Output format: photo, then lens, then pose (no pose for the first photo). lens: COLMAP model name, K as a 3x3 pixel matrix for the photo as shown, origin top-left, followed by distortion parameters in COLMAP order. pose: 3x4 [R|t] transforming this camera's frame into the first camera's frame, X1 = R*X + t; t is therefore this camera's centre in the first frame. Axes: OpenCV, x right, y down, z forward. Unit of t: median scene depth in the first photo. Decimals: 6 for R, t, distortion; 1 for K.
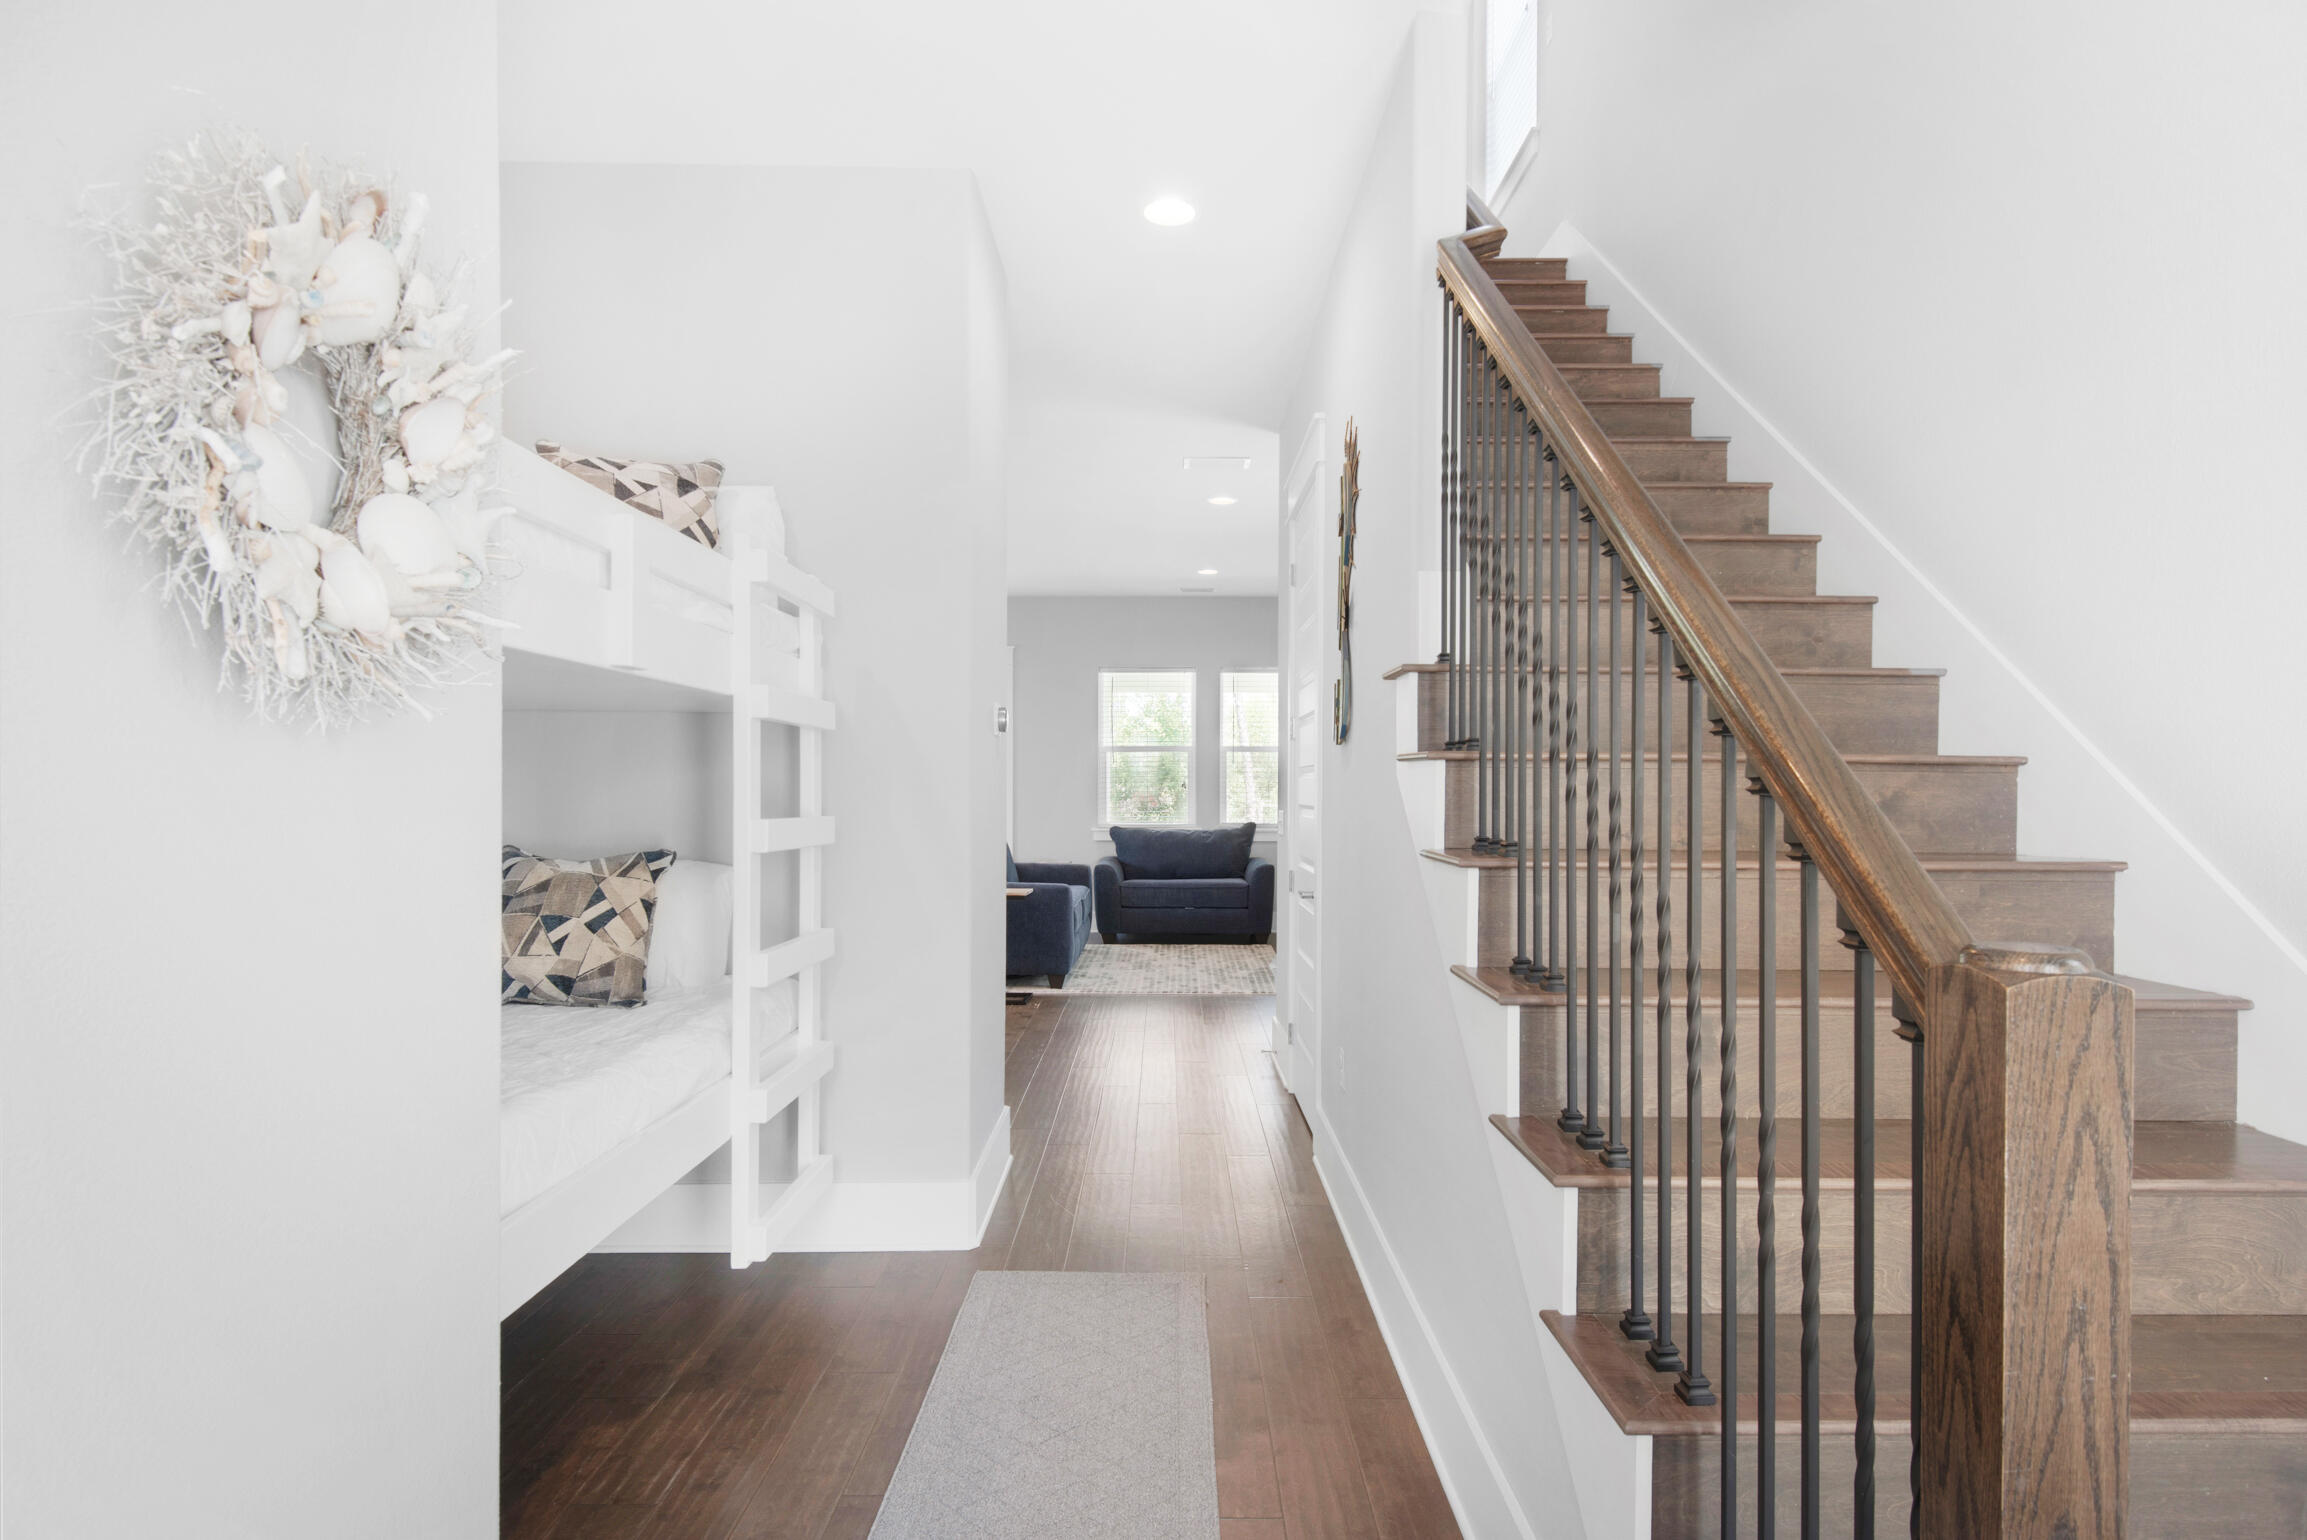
lens RADIAL K [[1238.2, 0, 1159.2], [0, 1238.2, 782.8], [0, 0, 1]] dist [0.003765, 0.000123]
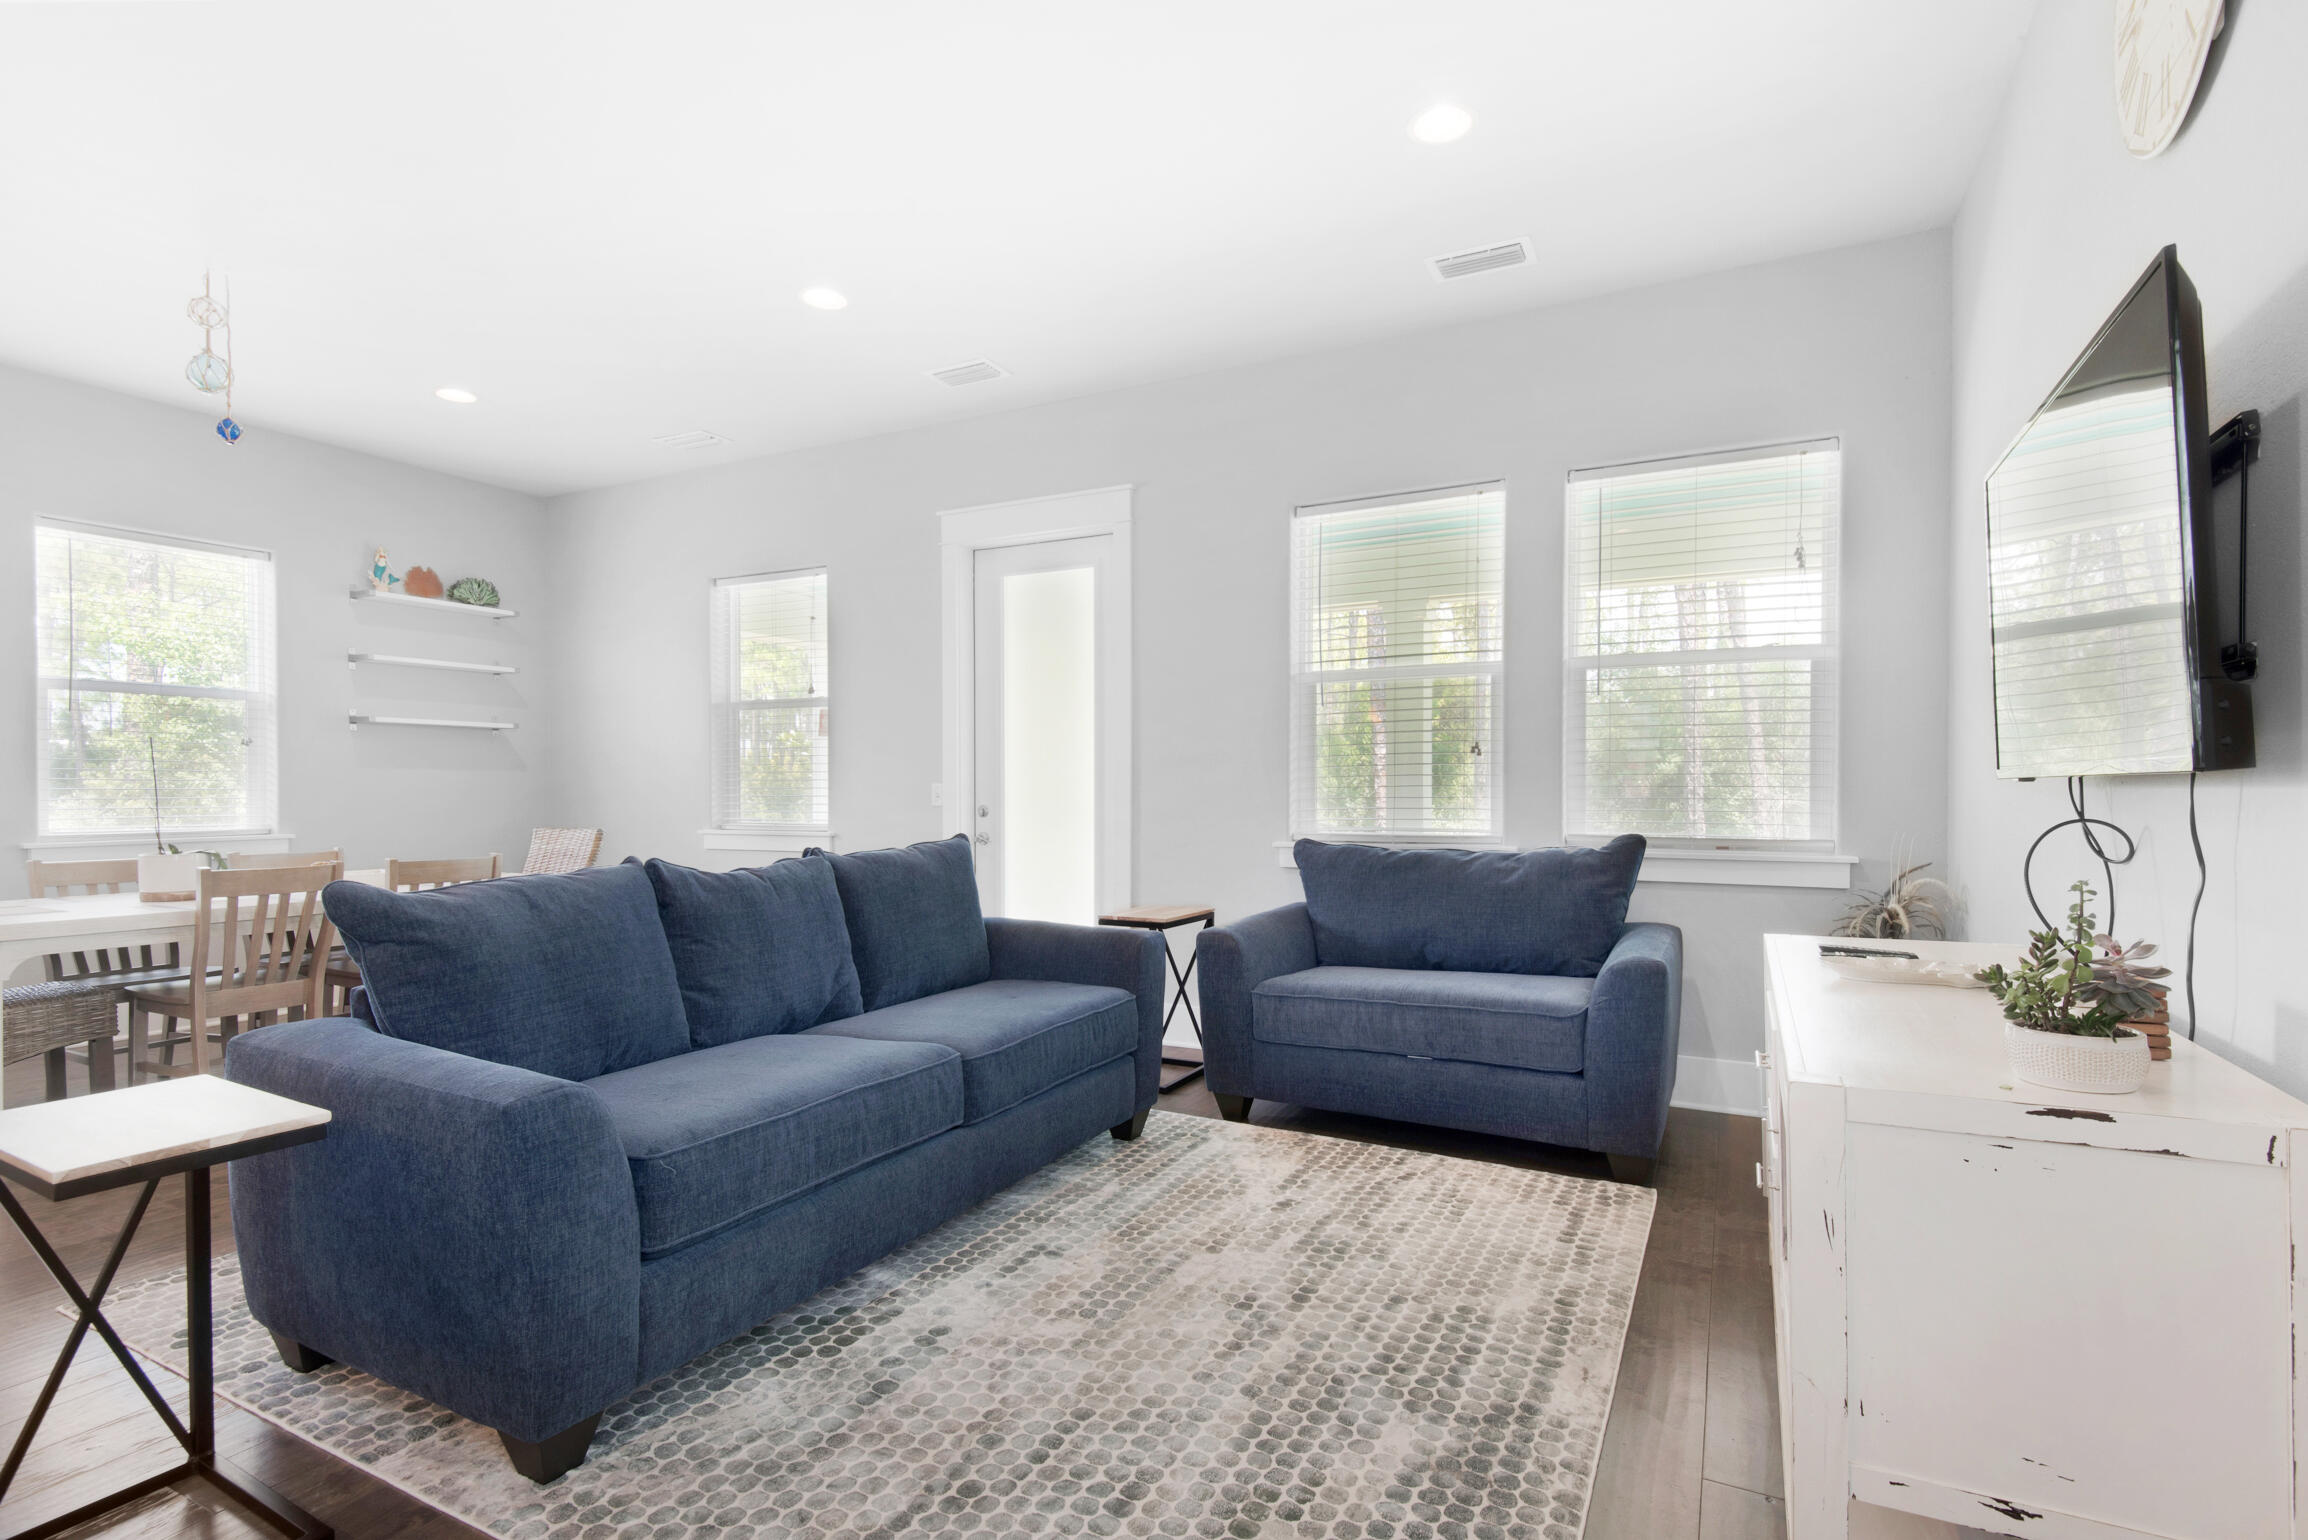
lens RADIAL K [[1070.4, 0, 1144.4], [0, 1070.4, 788.4], [0, 0, 1]] dist [0.018350, -0.000057]
pose [[0.883214, -0.000045, -0.468970, 0.289756], [0.003554, 0.999972, 0.006597, 0.041031], [0.468957, -0.007493, 0.883189, 1.830909]]
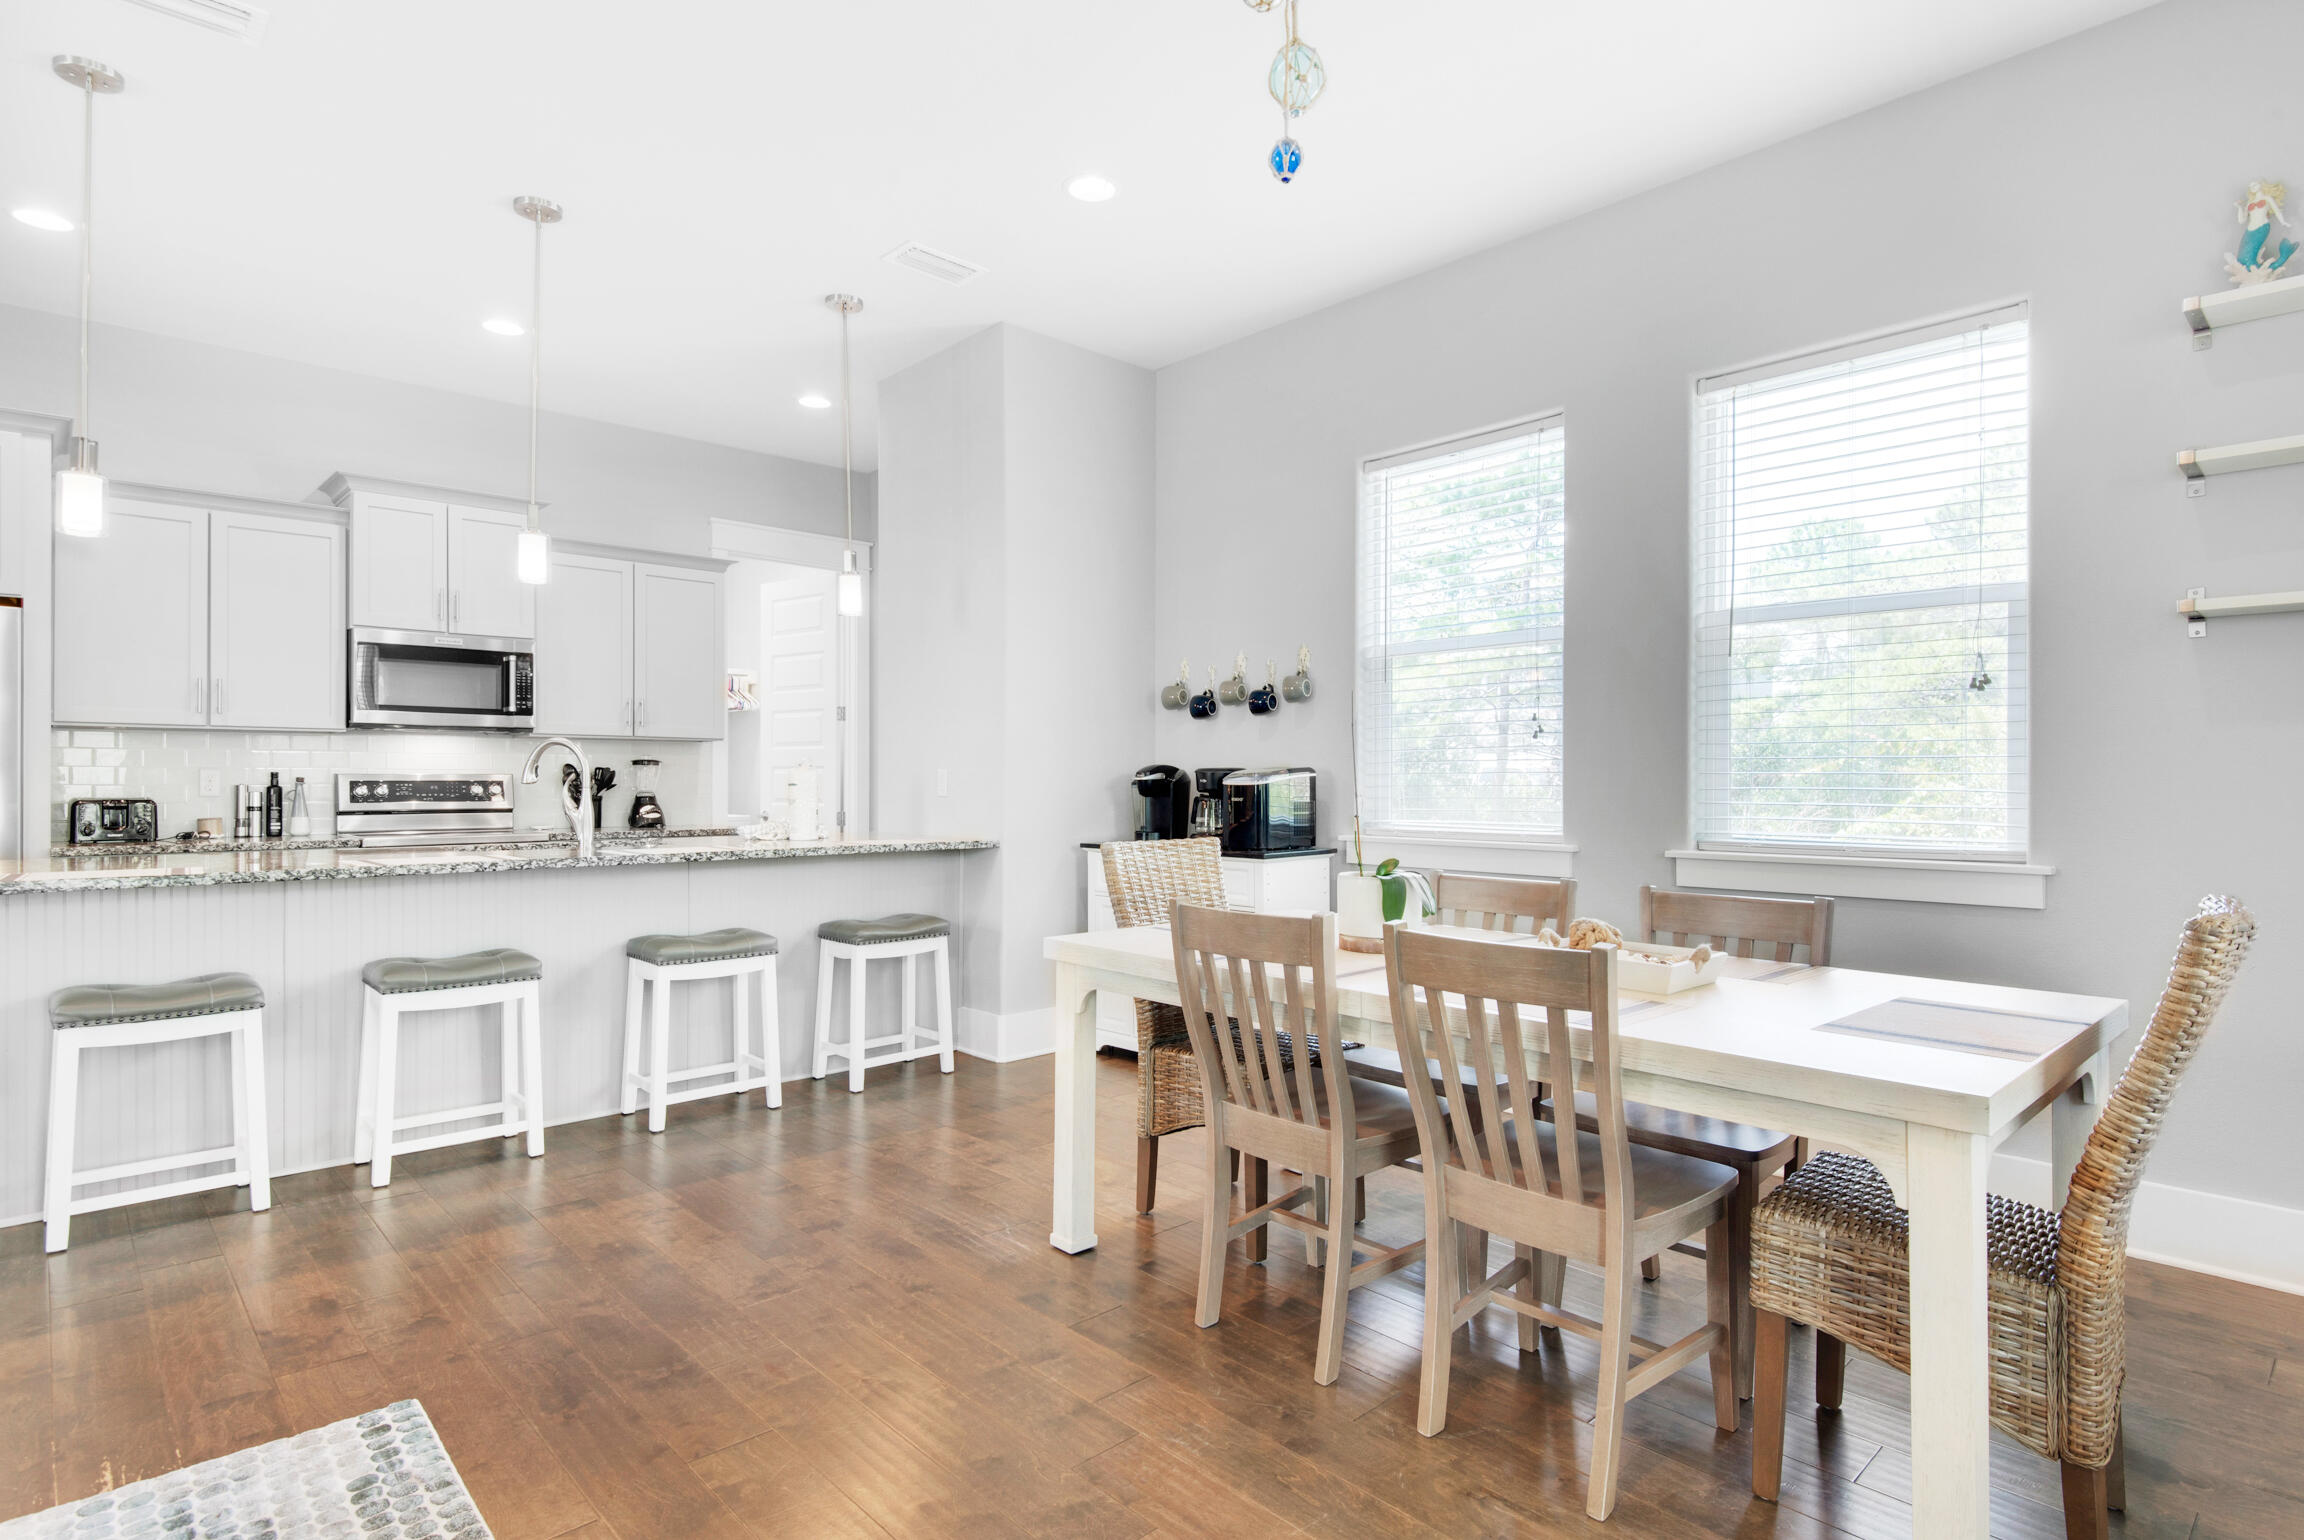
lens RADIAL K [[1236.6, 0, 1157.7], [0, 1236.6, 782.8], [0, 0, 1]] dist [0.003765, 0.000123]
pose [[-0.736932, -0.000128, -0.675967, -0.424996], [-0.000523, 1.000000, 0.000381, 0.051475], [0.675967, 0.000634, -0.736932, 2.767903]]
